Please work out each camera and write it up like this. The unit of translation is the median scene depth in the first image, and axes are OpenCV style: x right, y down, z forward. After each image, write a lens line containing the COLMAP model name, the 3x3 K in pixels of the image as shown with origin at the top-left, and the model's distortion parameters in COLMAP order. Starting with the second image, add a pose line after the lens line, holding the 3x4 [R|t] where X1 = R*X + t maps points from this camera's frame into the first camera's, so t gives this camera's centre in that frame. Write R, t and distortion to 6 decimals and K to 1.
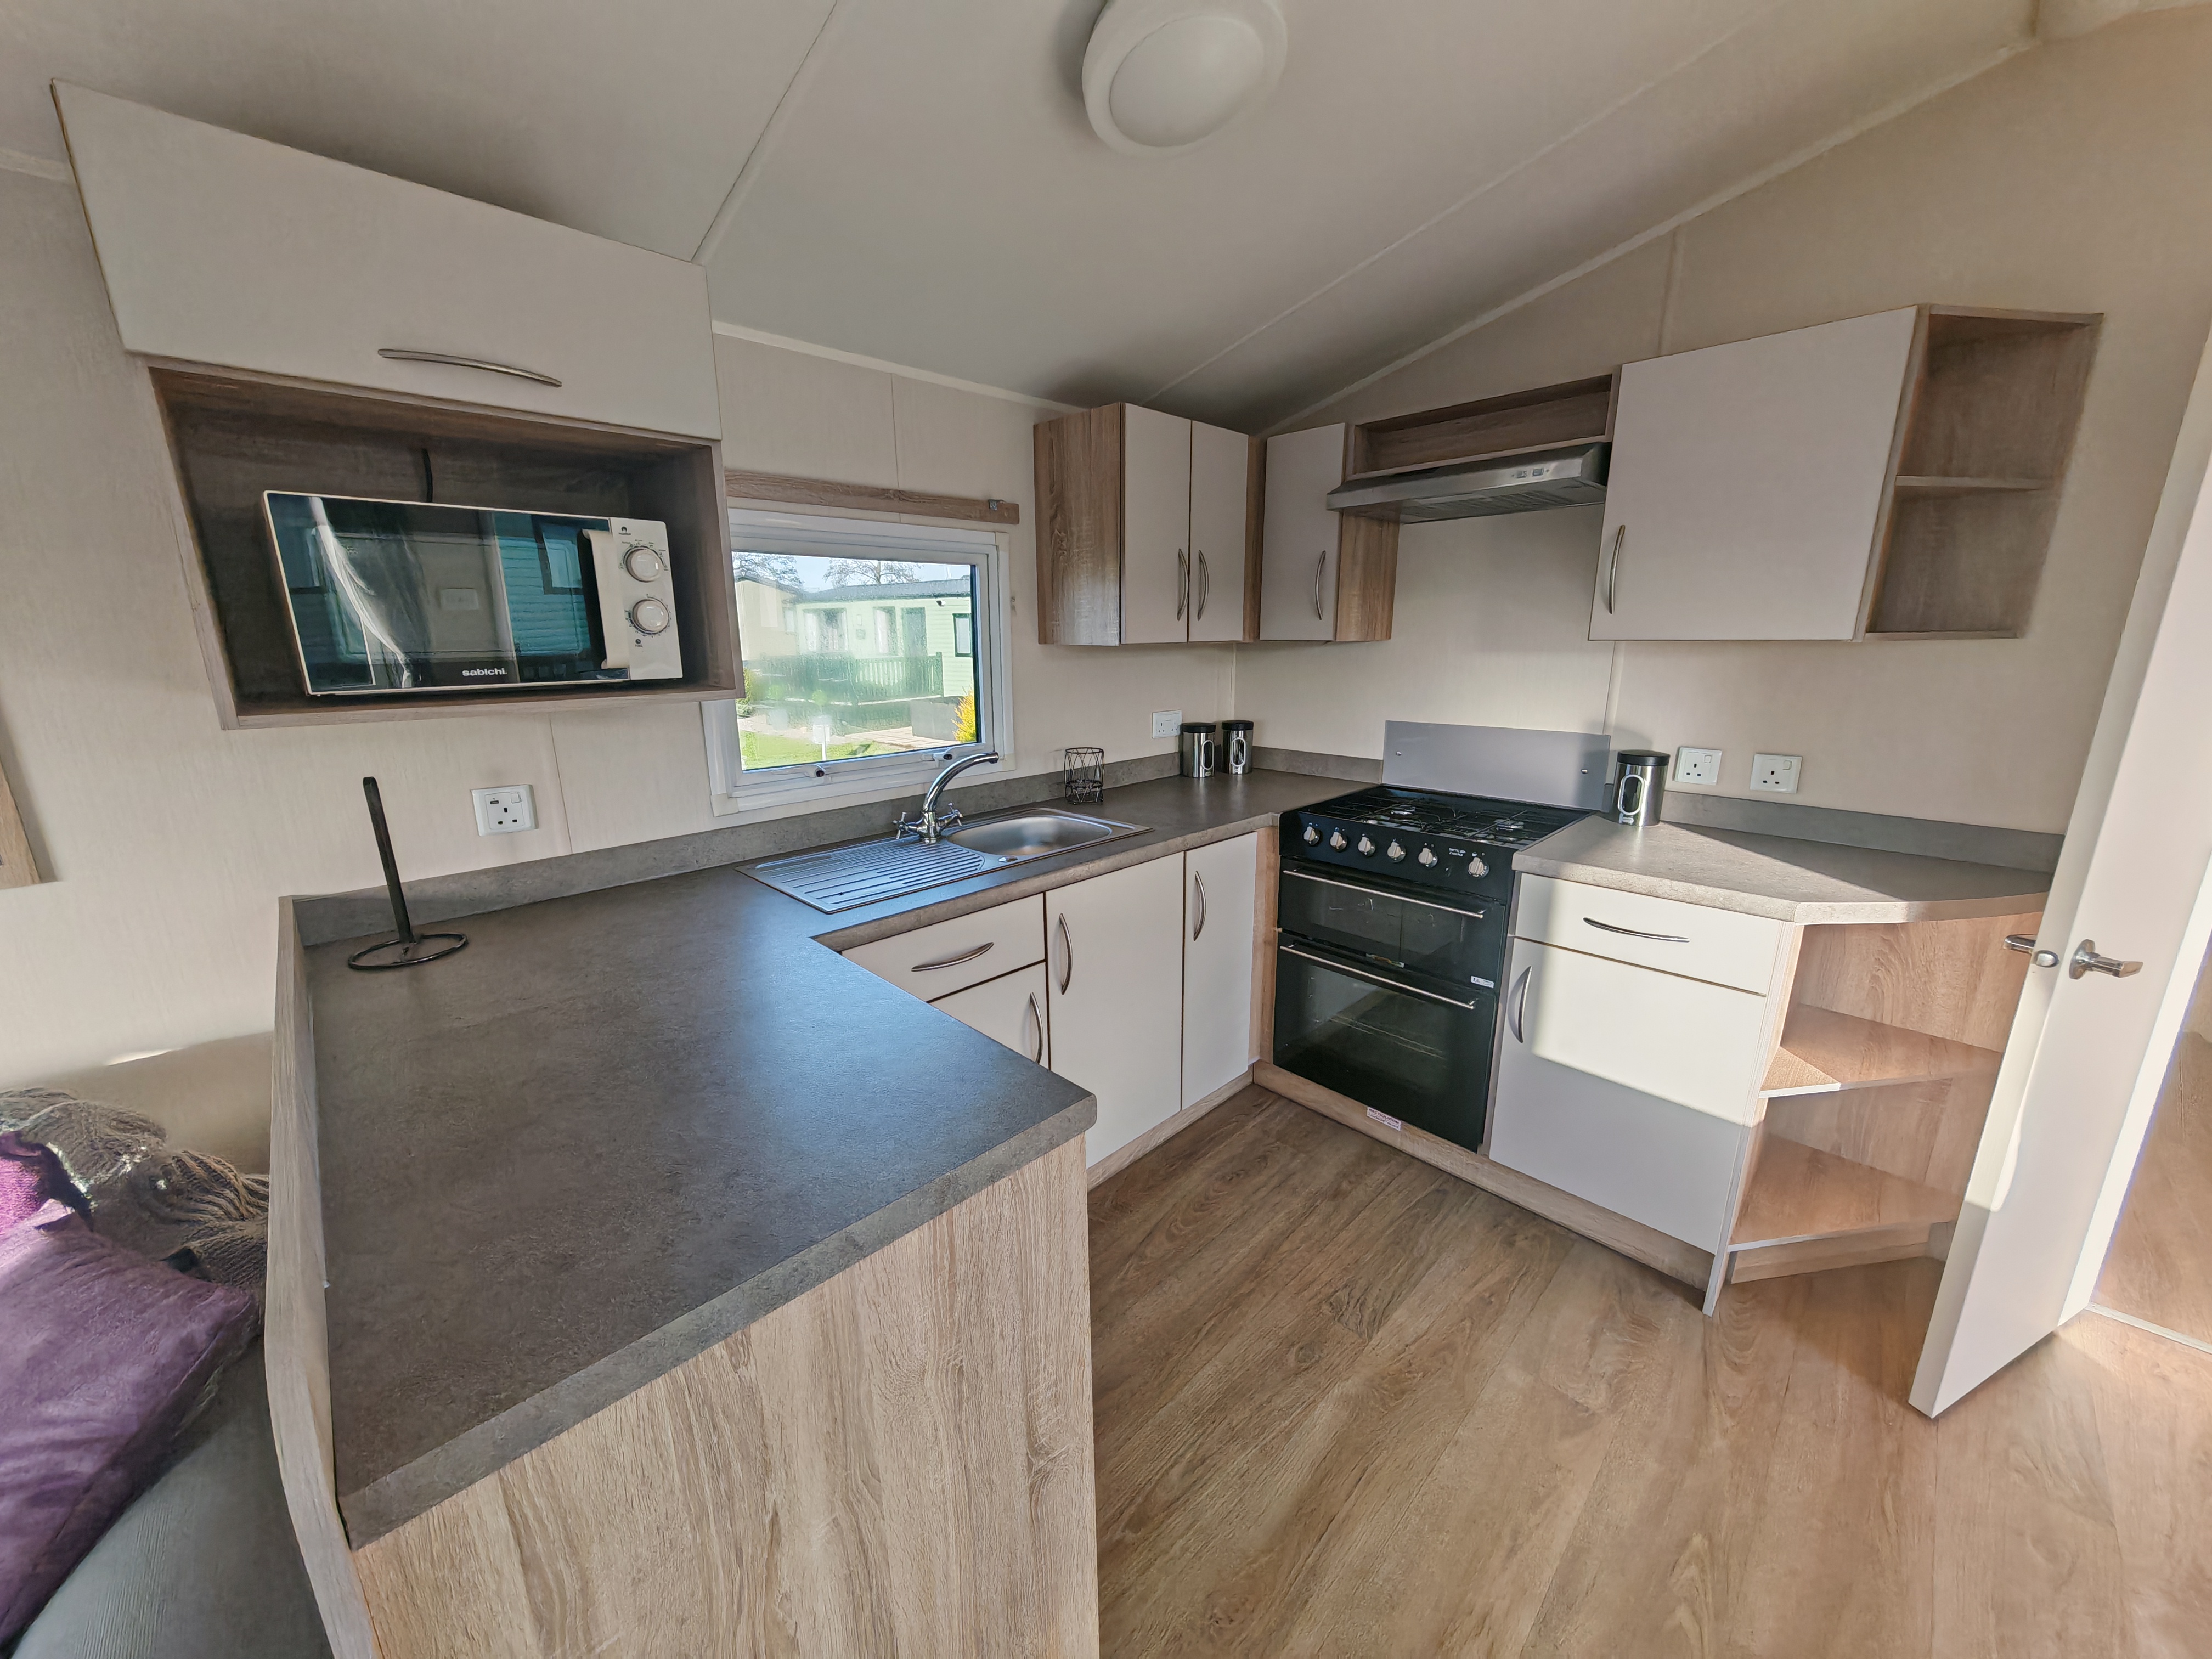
lens RADIAL K [[818.8, 0, 1106.0], [0, 818.8, 829.5], [0, 0, 1]] dist [-0.001882, -0.000601]
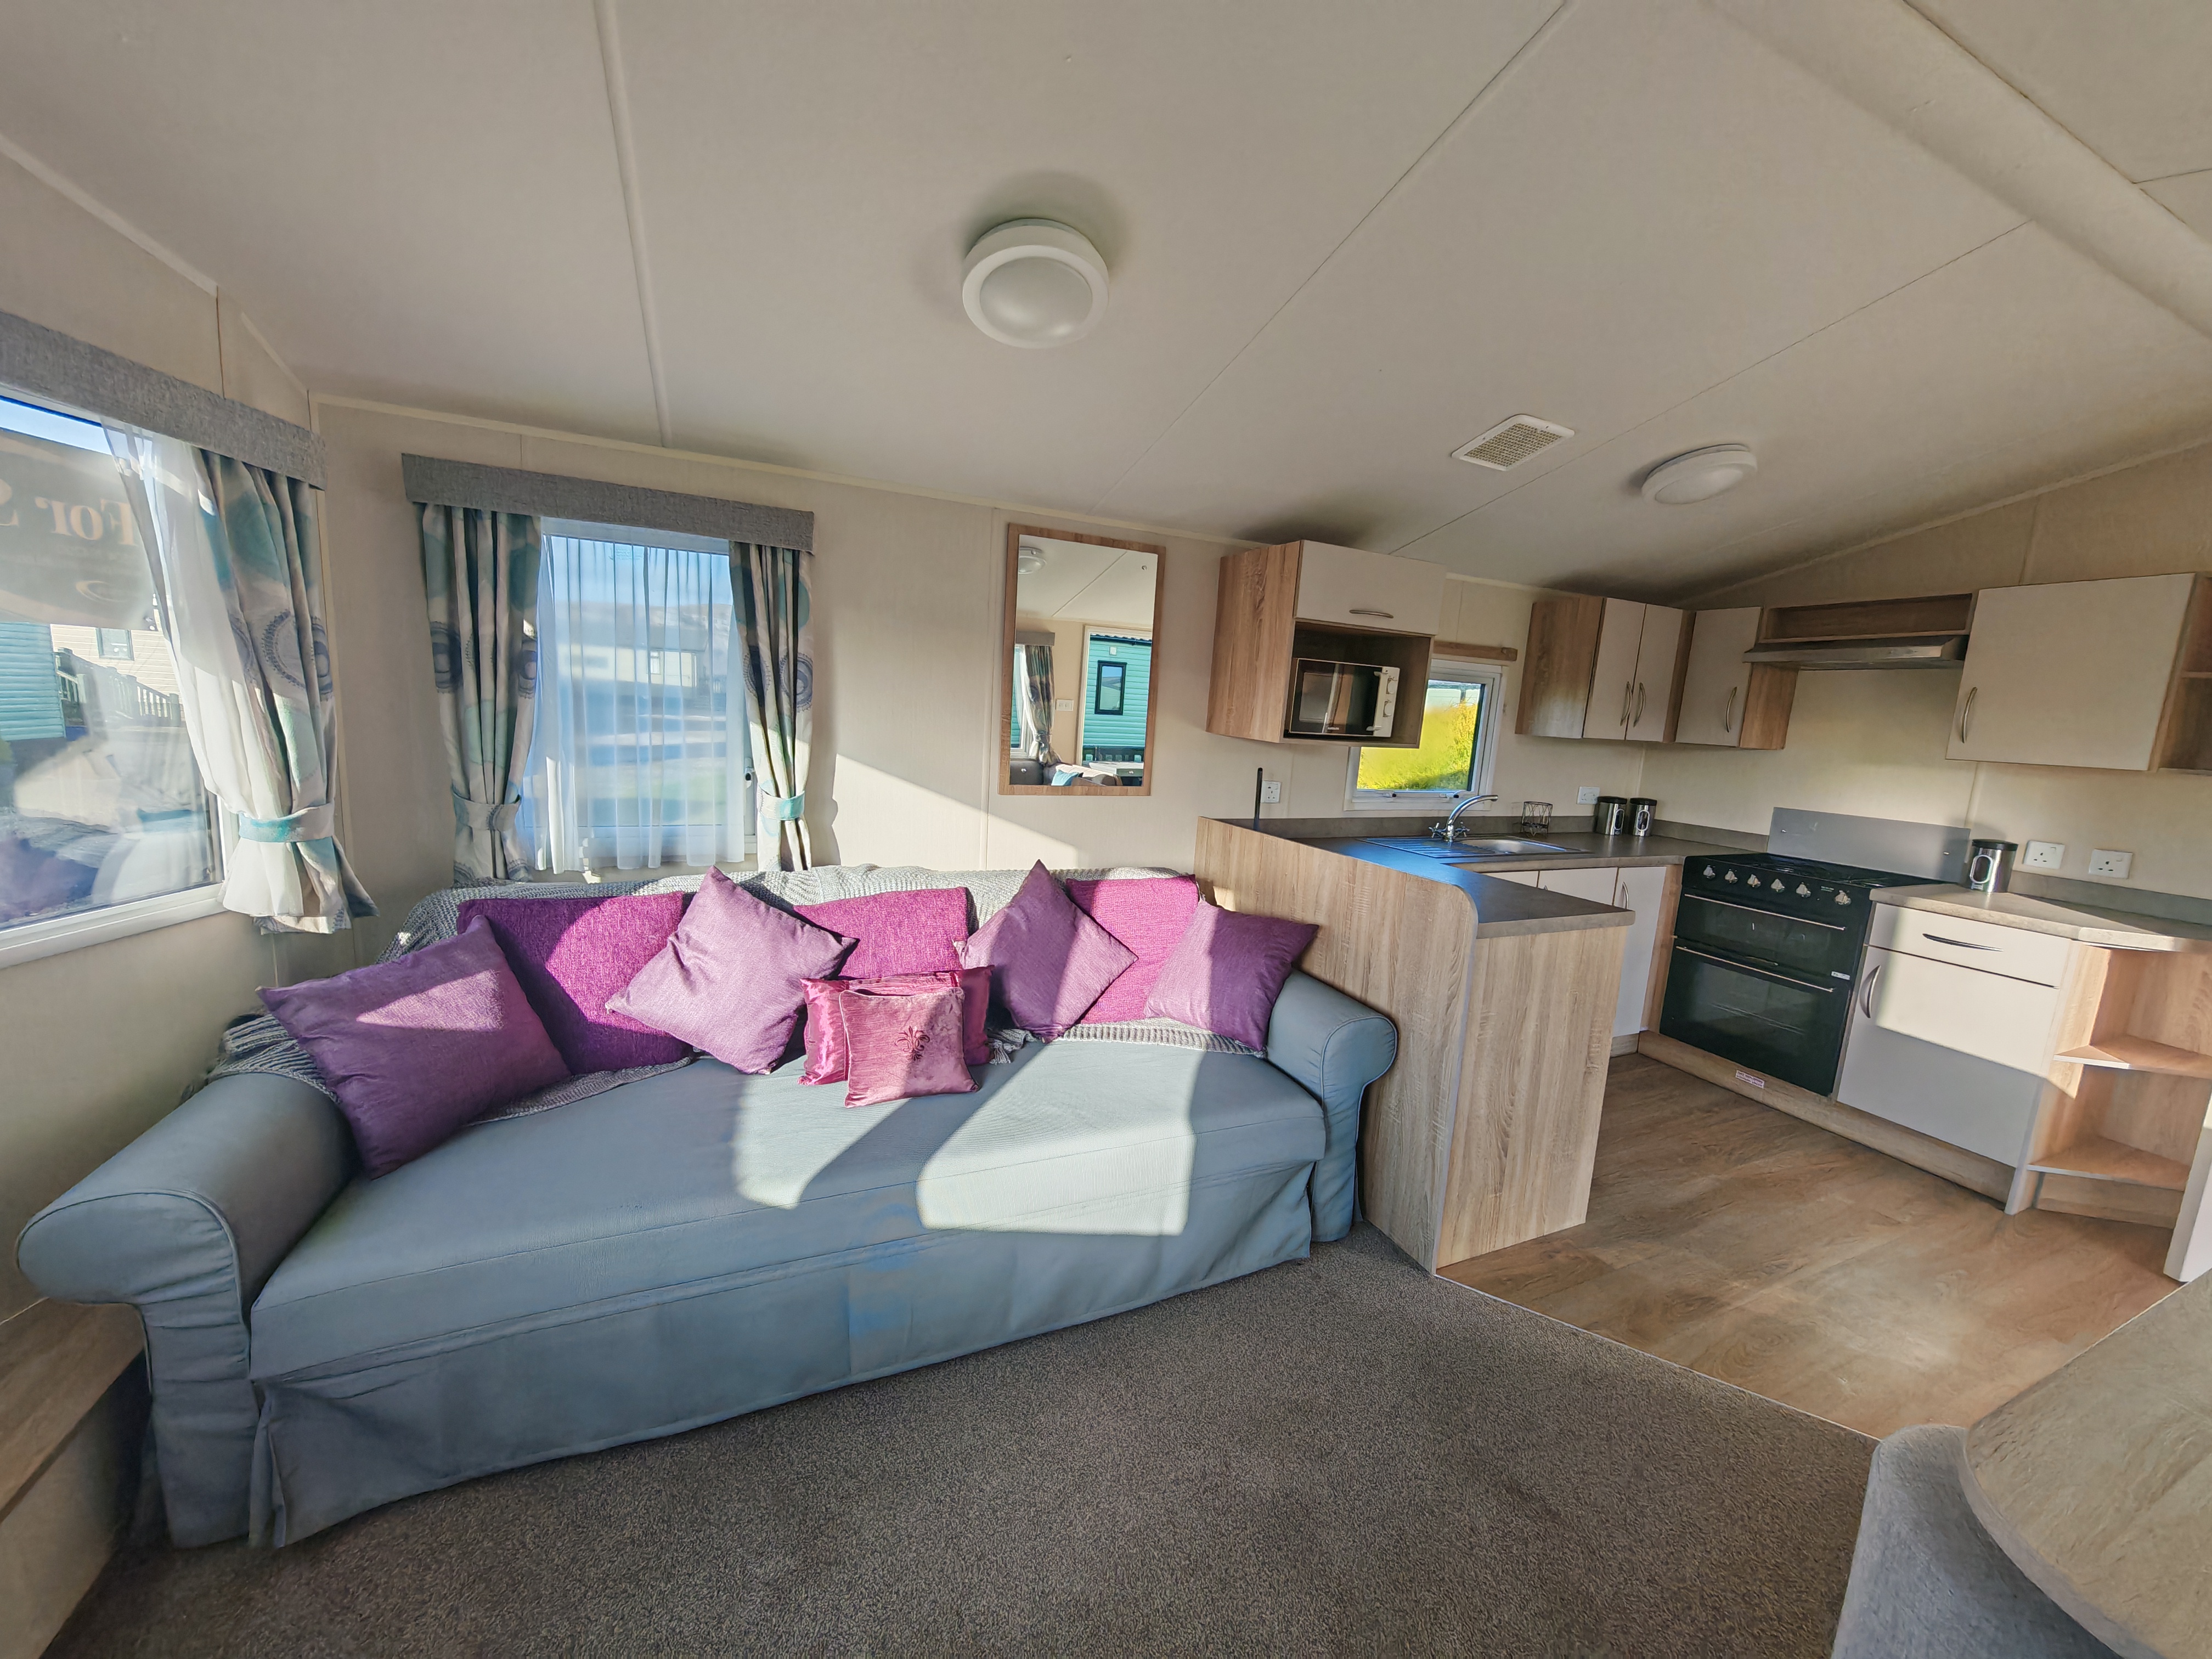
lens RADIAL K [[818.8, 0, 1106.0], [0, 818.8, 829.5], [0, 0, 1]] dist [-0.001882, -0.000601]
pose [[0.935531, 0.113168, -0.334626, -0.300824], [-0.144747, 0.986925, -0.070904, 0.202275], [0.322227, 0.114769, 0.939680, -0.797497]]
